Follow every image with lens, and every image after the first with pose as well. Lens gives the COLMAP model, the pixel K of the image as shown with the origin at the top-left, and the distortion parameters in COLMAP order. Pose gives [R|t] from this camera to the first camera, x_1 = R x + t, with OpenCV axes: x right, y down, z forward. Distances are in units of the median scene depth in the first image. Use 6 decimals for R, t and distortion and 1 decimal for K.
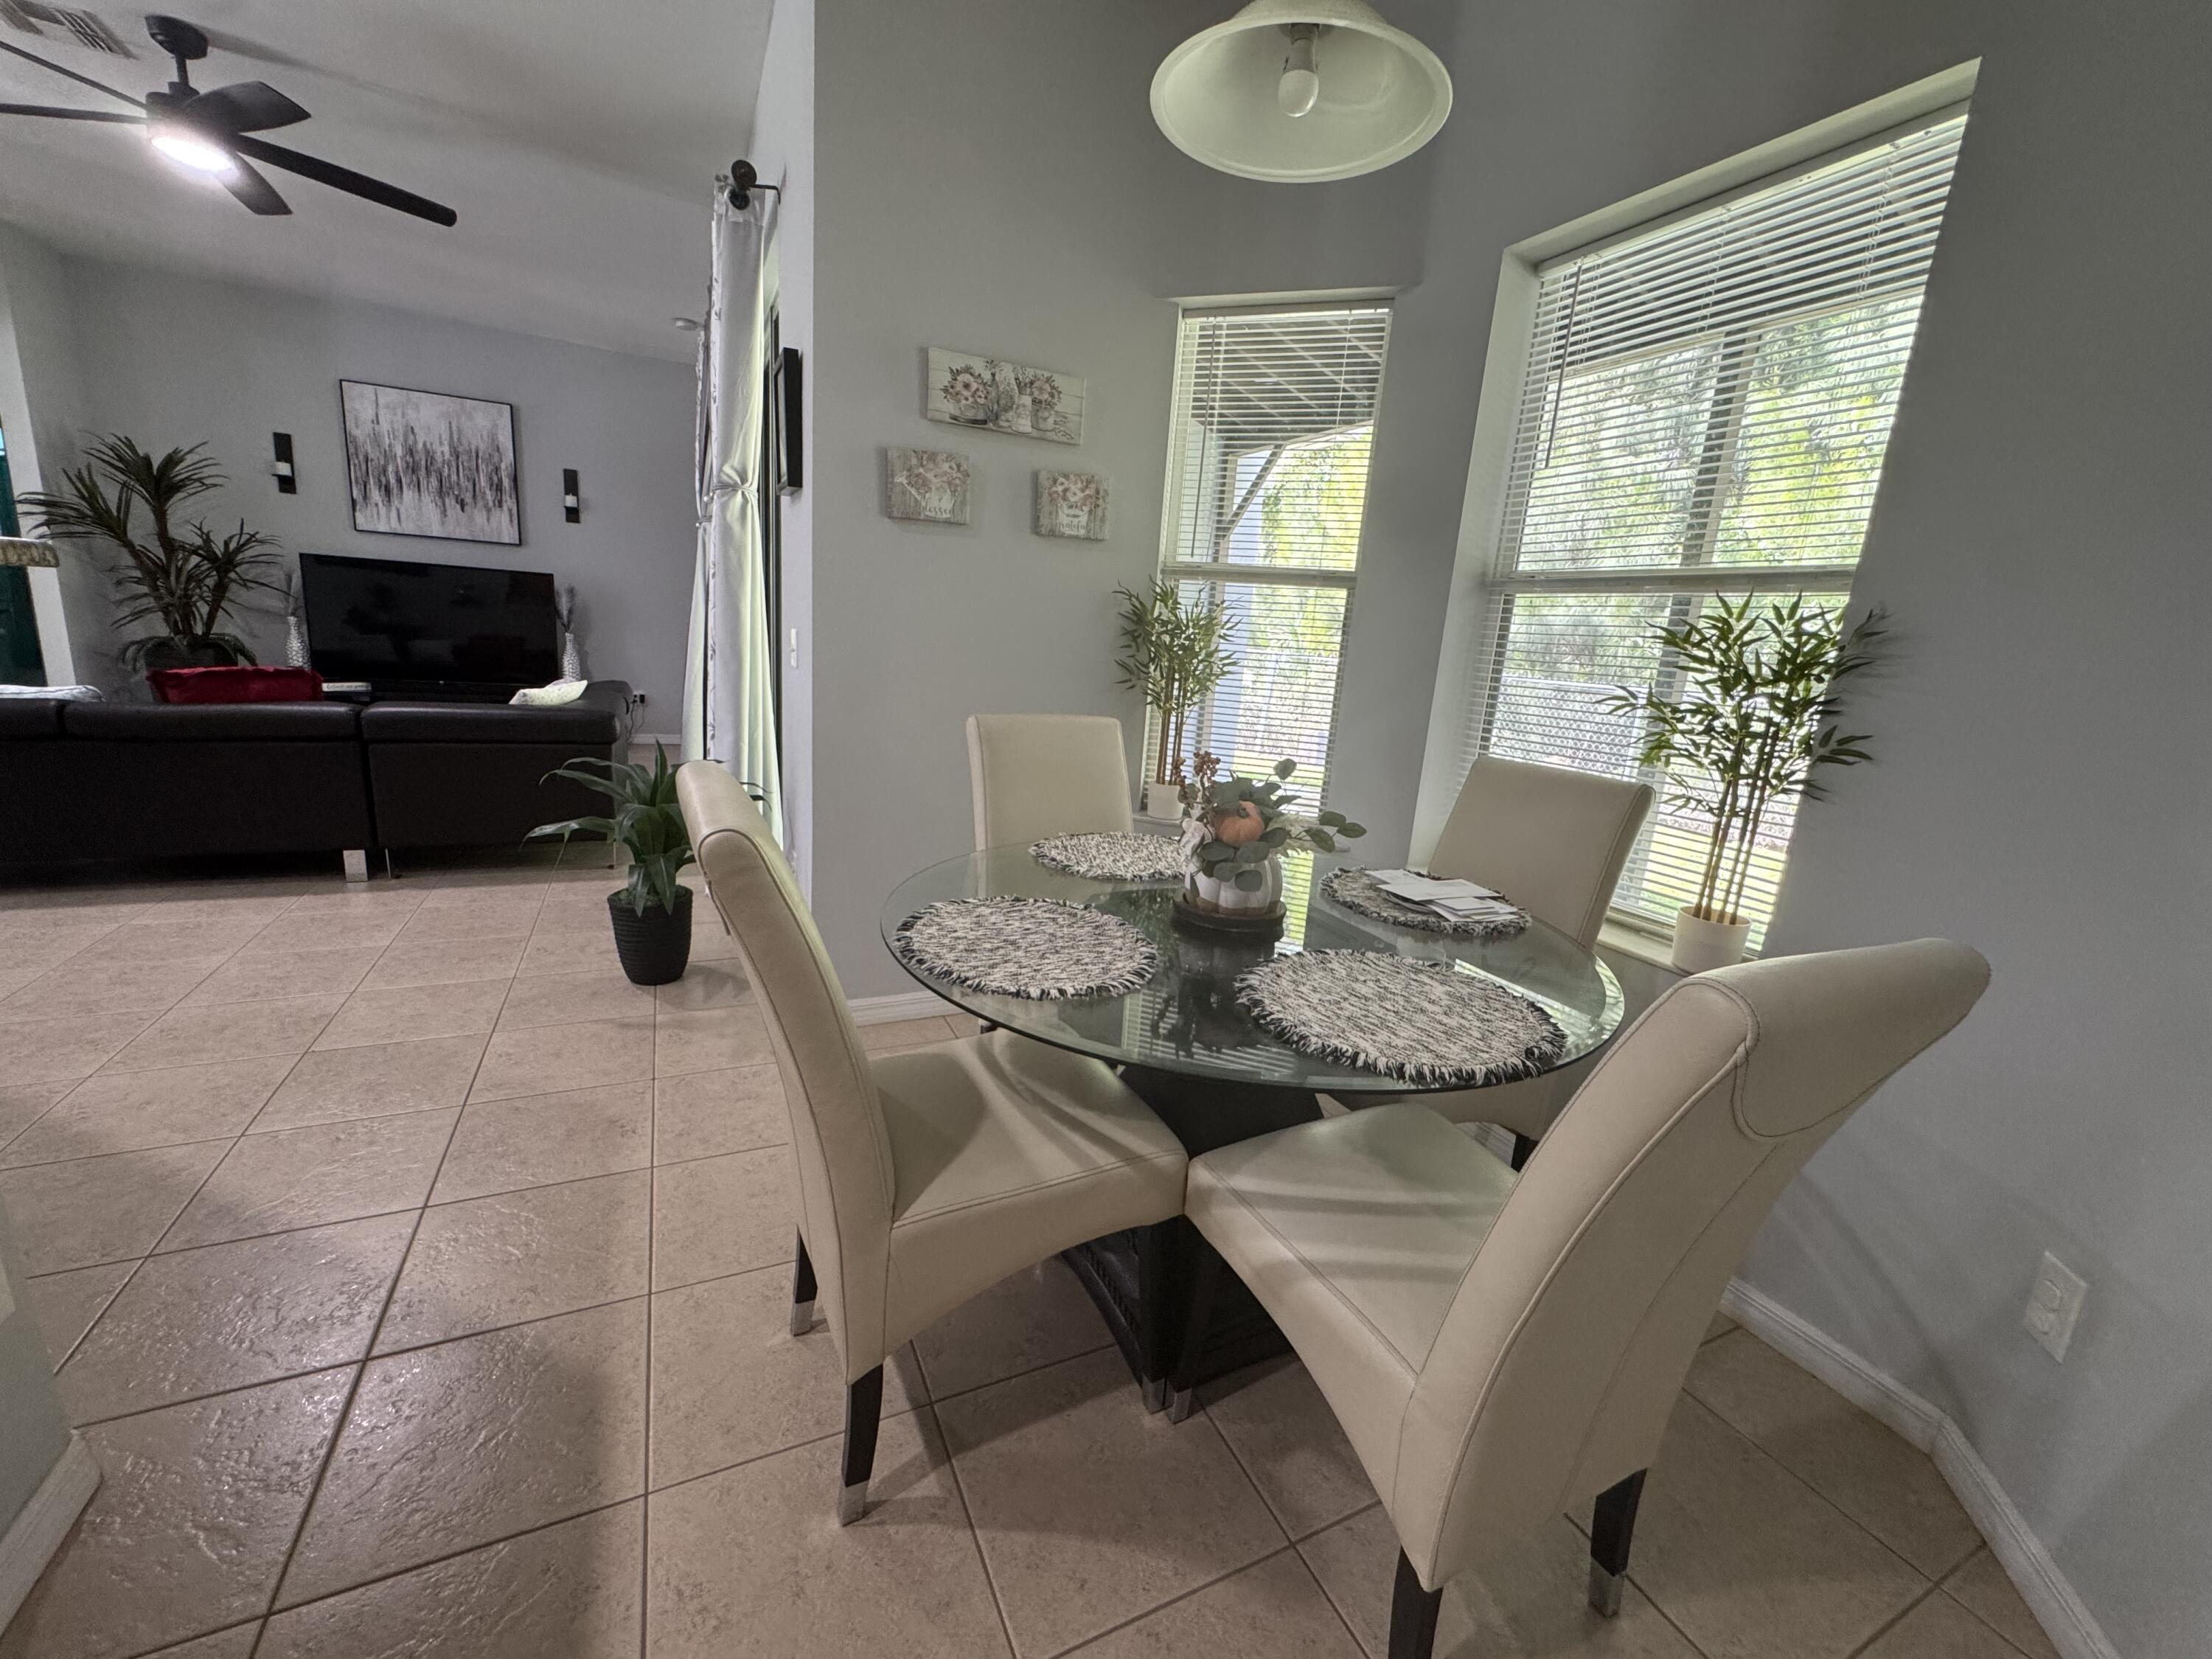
lens RADIAL K [[887.2, 0, 1106.0], [0, 887.2, 829.5], [0, 0, 1]] dist [-0.005089, 0.000412]
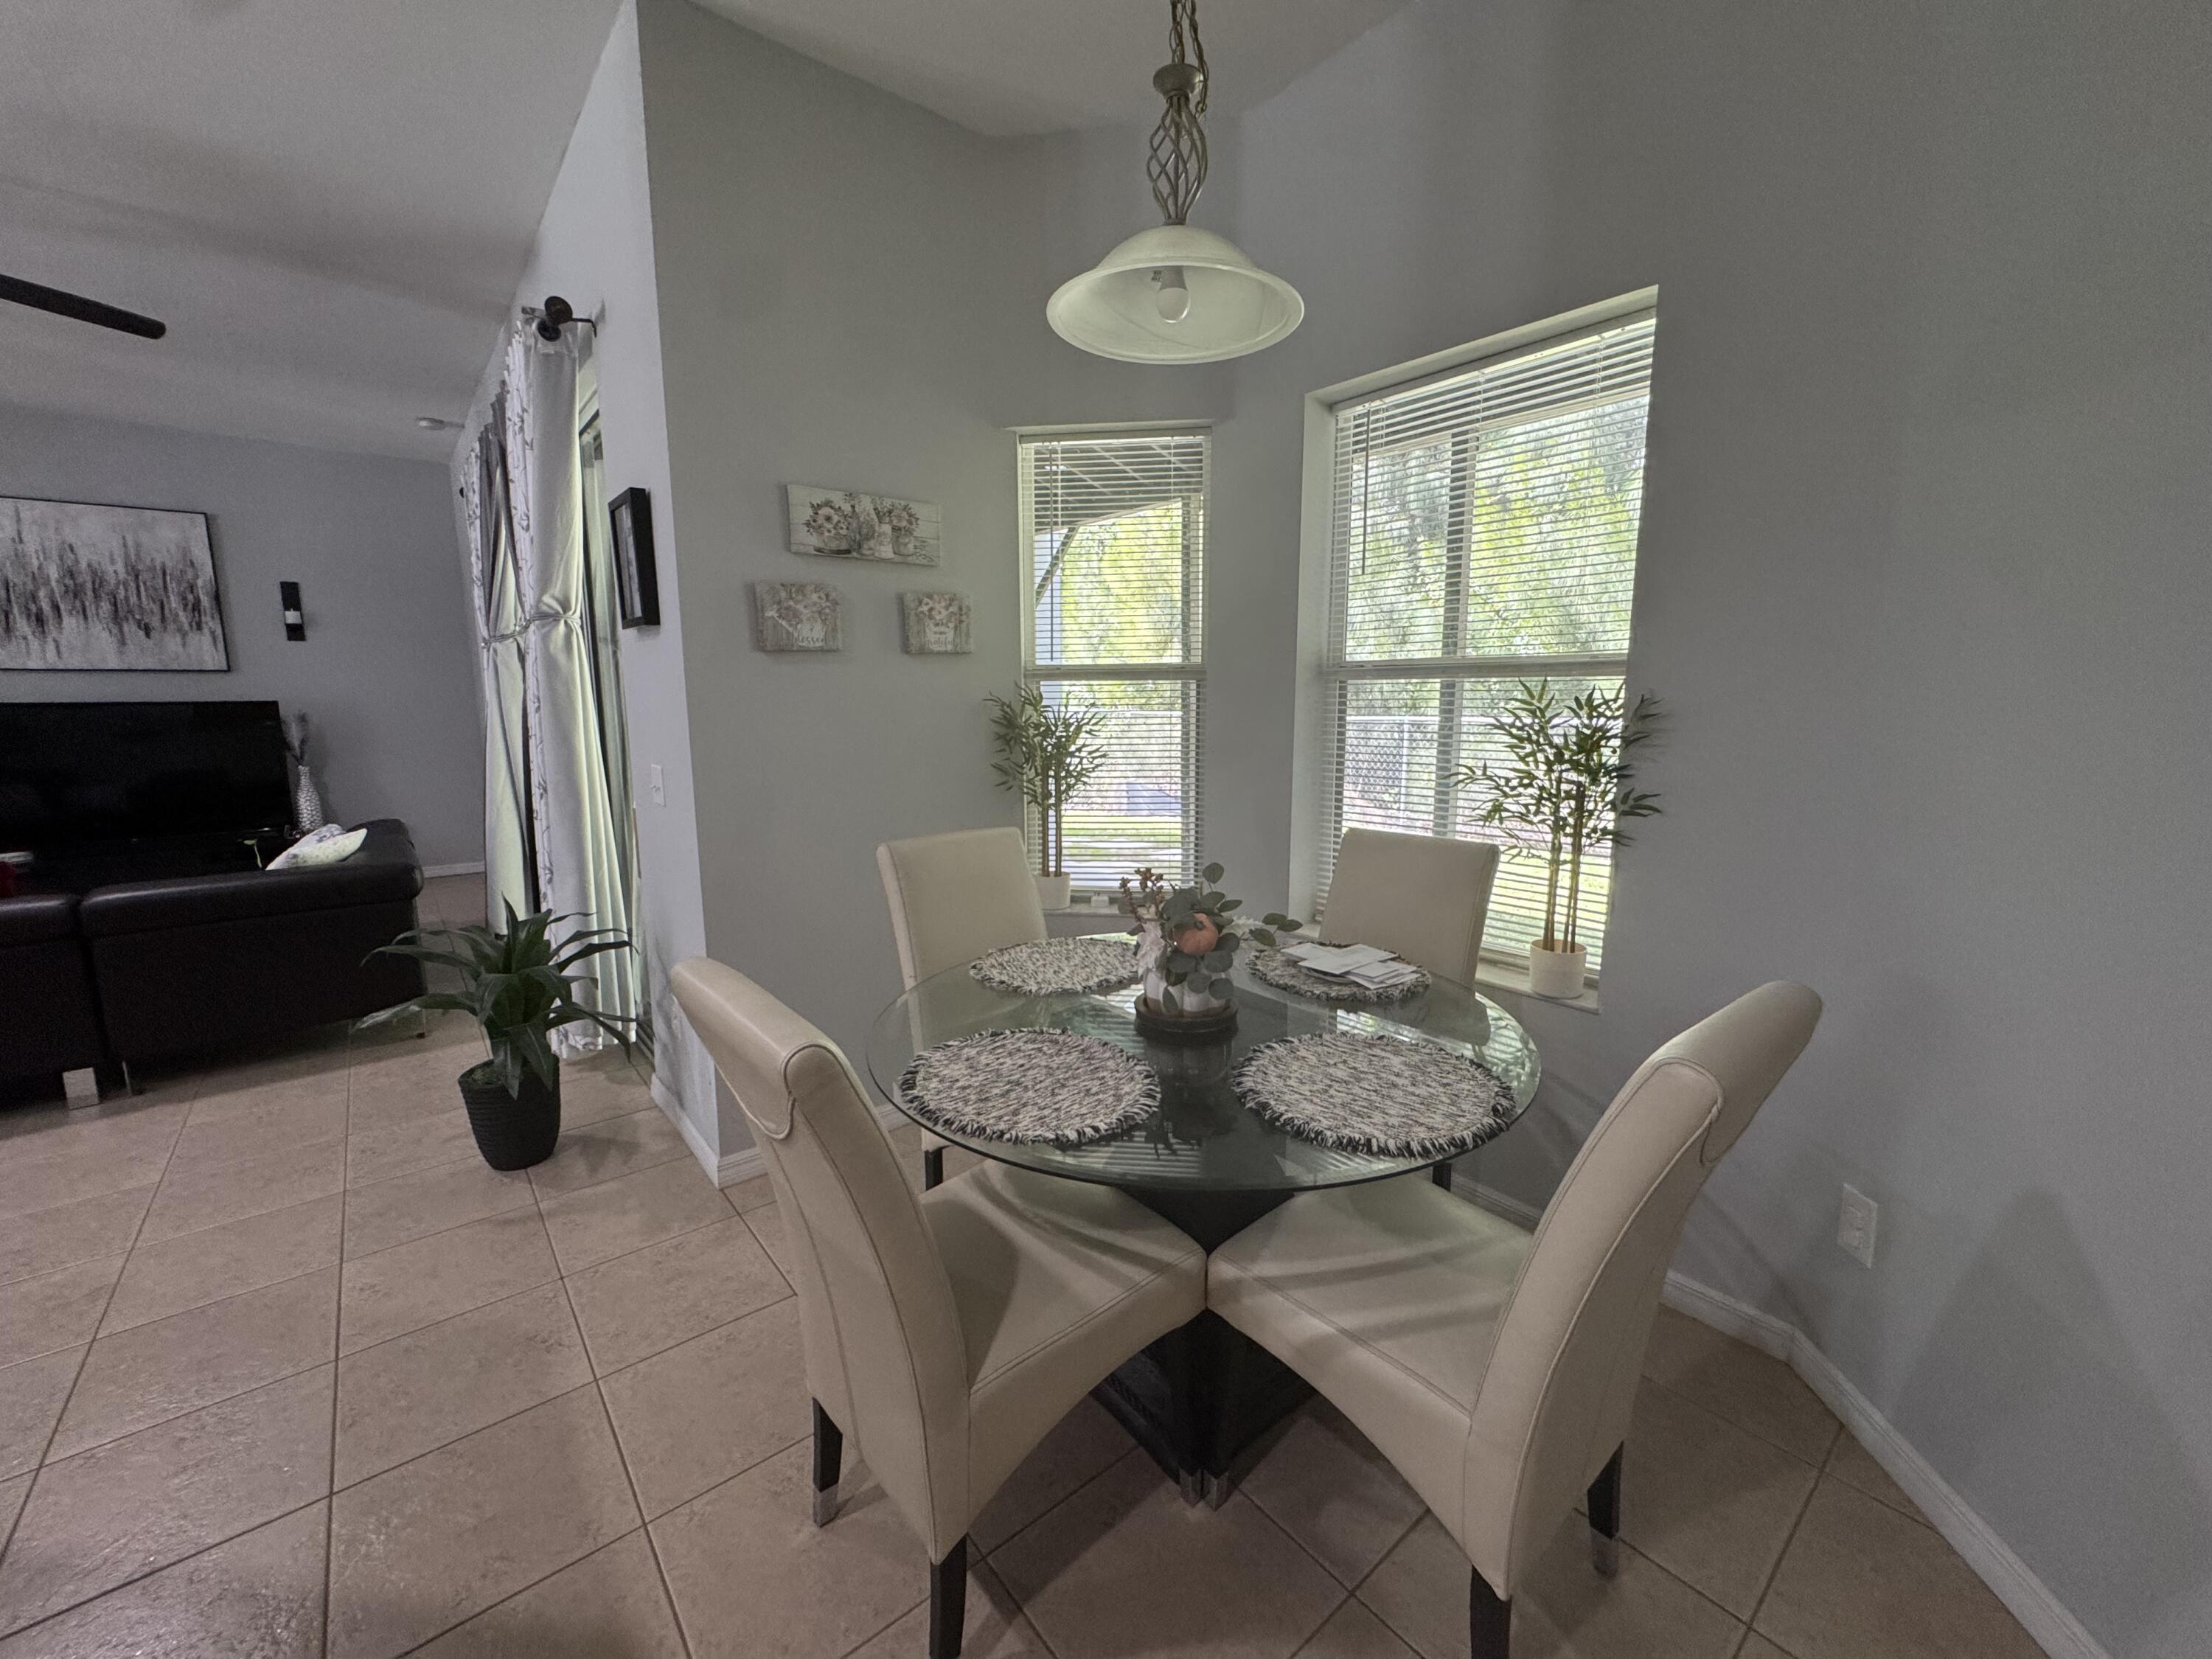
lens RADIAL K [[887.2, 0, 1106.0], [0, 887.2, 829.5], [0, 0, 1]] dist [-0.005089, 0.000412]
pose [[0.968560, -0.113001, 0.221634, -0.145589], [0.125702, 0.991091, -0.044015, -0.079031], [-0.214686, 0.070491, 0.974136, -0.045061]]
